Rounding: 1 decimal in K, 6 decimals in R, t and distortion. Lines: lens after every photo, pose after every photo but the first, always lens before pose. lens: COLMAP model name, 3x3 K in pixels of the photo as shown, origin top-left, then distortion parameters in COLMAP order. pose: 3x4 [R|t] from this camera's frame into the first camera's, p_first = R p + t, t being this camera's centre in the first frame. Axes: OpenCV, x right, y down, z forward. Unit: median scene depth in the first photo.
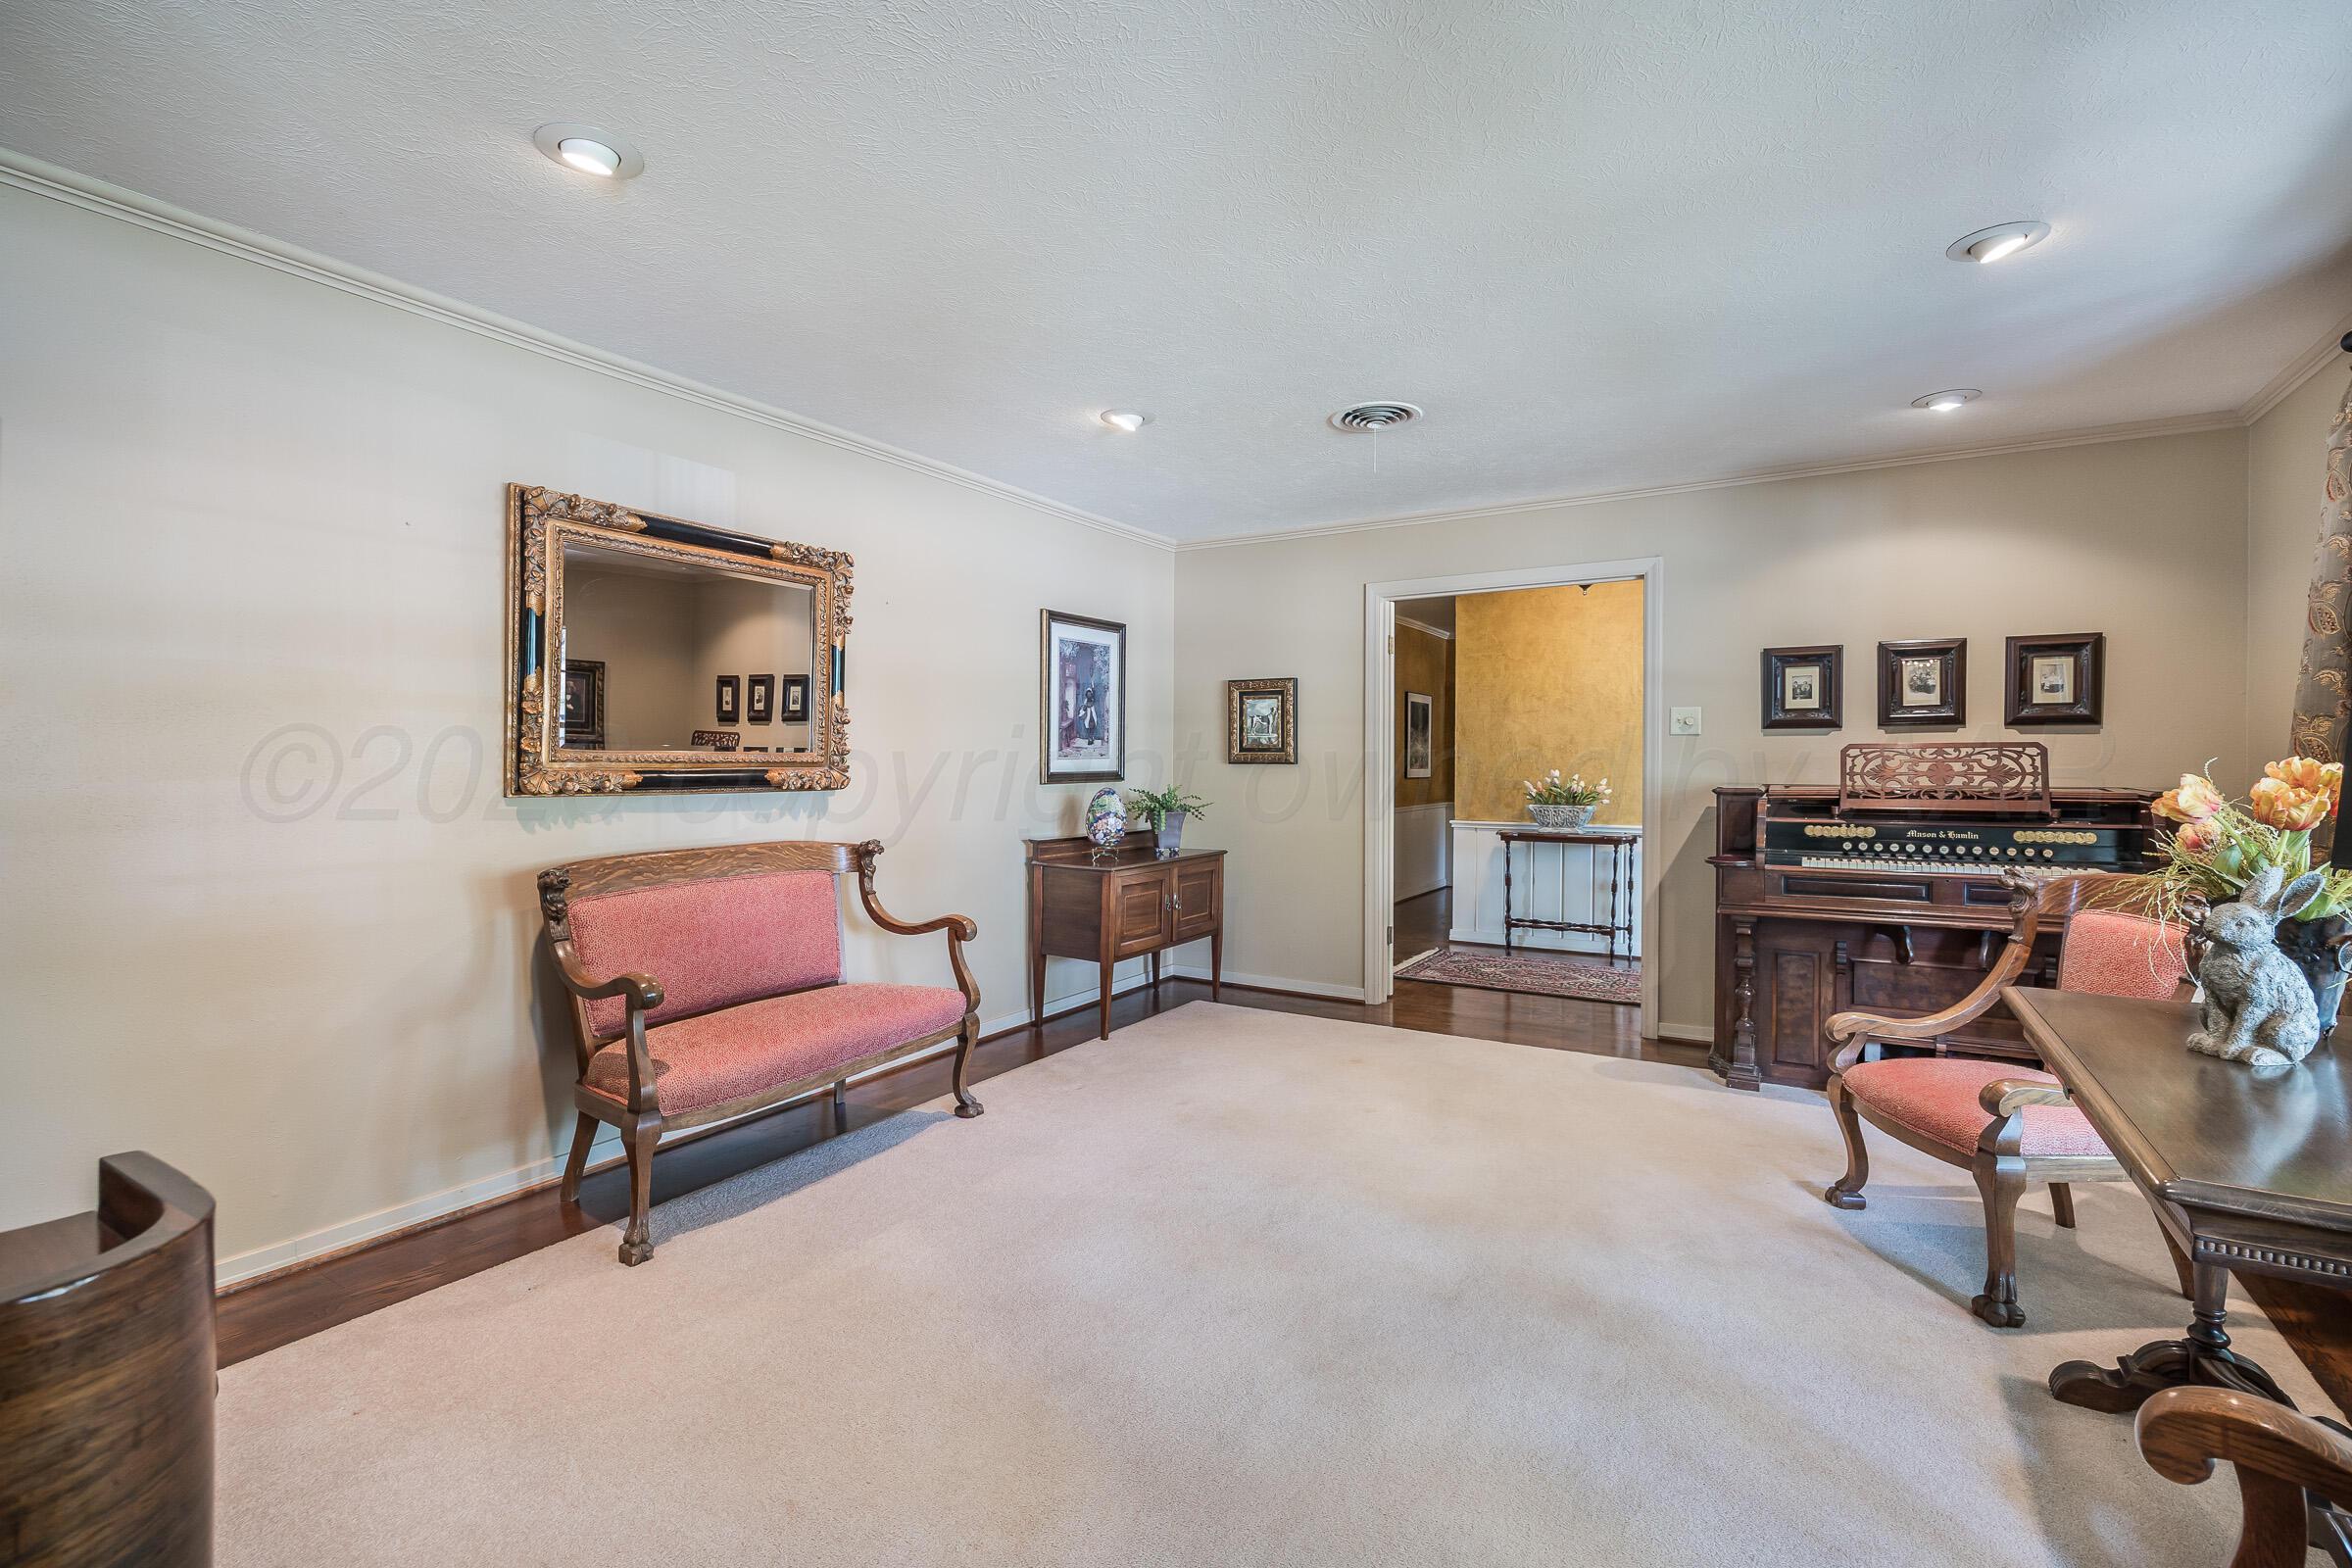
lens RADIAL K [[1020.9, 0, 1177.2], [0, 1020.9, 766.8], [0, 0, 1]] dist [-0.000510, -0.000015]
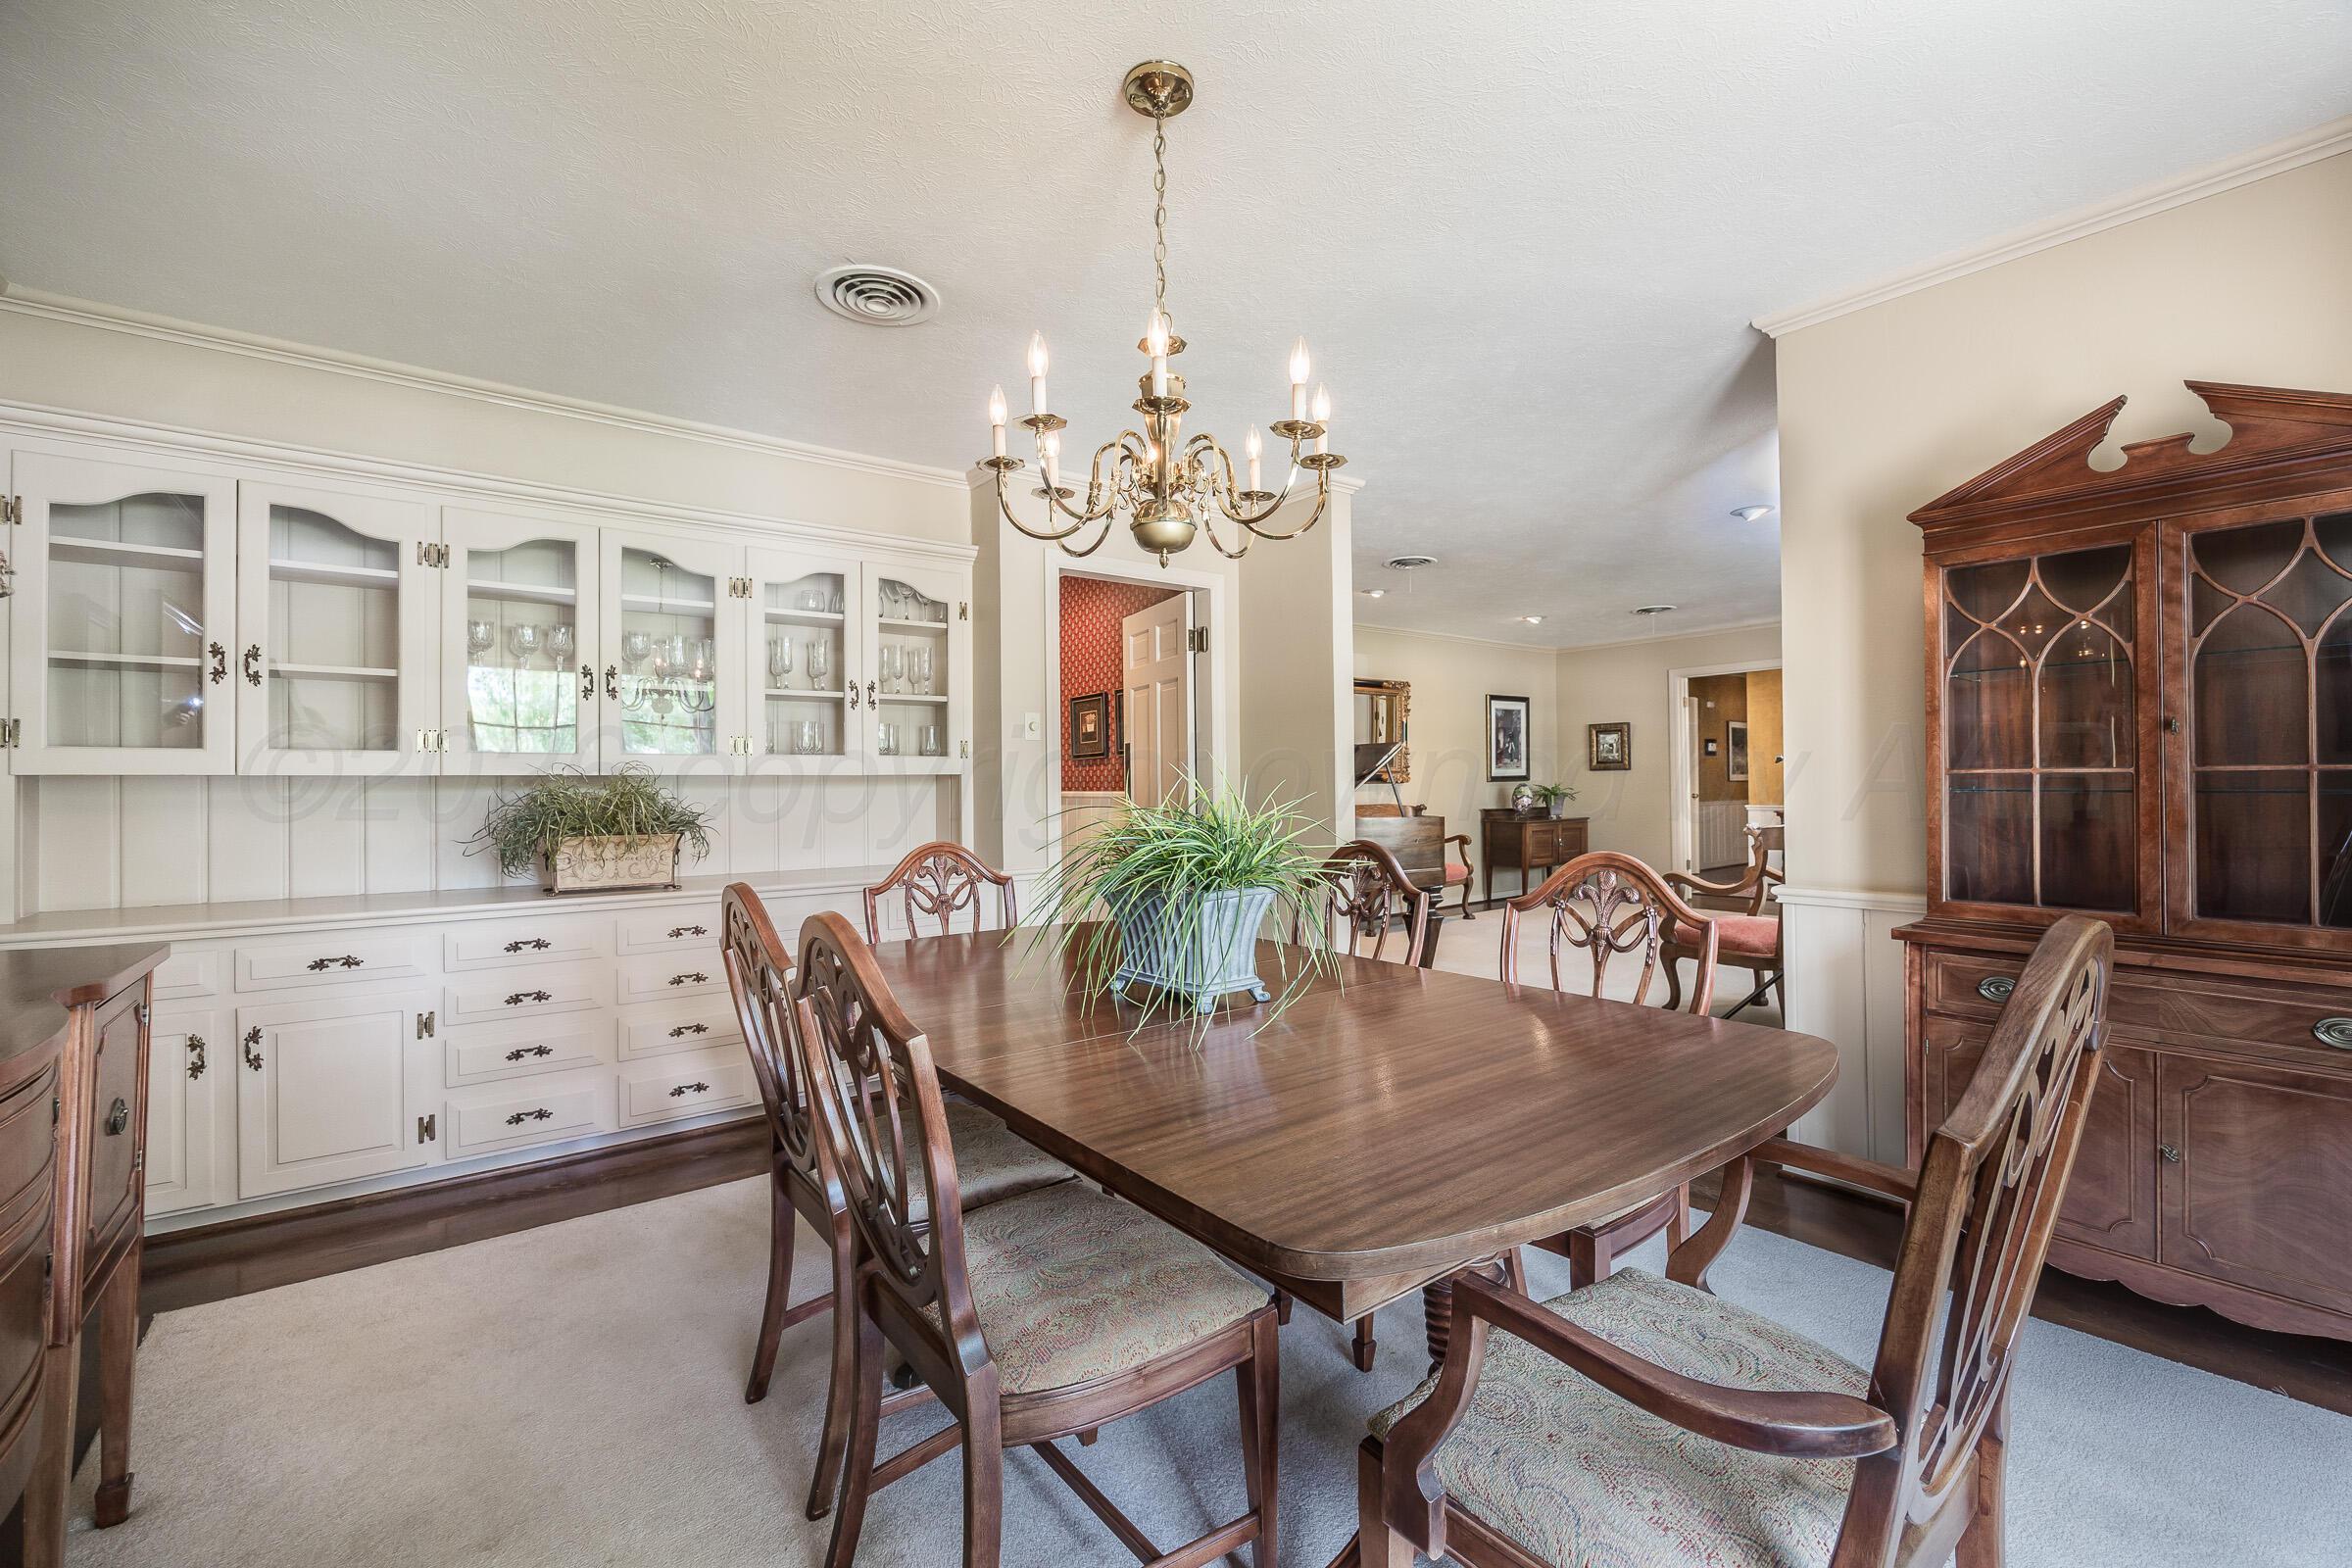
lens RADIAL K [[1020.9, 0, 1183.3], [0, 1020.9, 765.7], [0, 0, 1]] dist [-0.000510, -0.000015]
pose [[0.939302, -0.021696, -0.342406, -0.007711], [0.013665, 0.999572, -0.025849, 0.027798], [0.342820, 0.019601, 0.939197, -1.042527]]
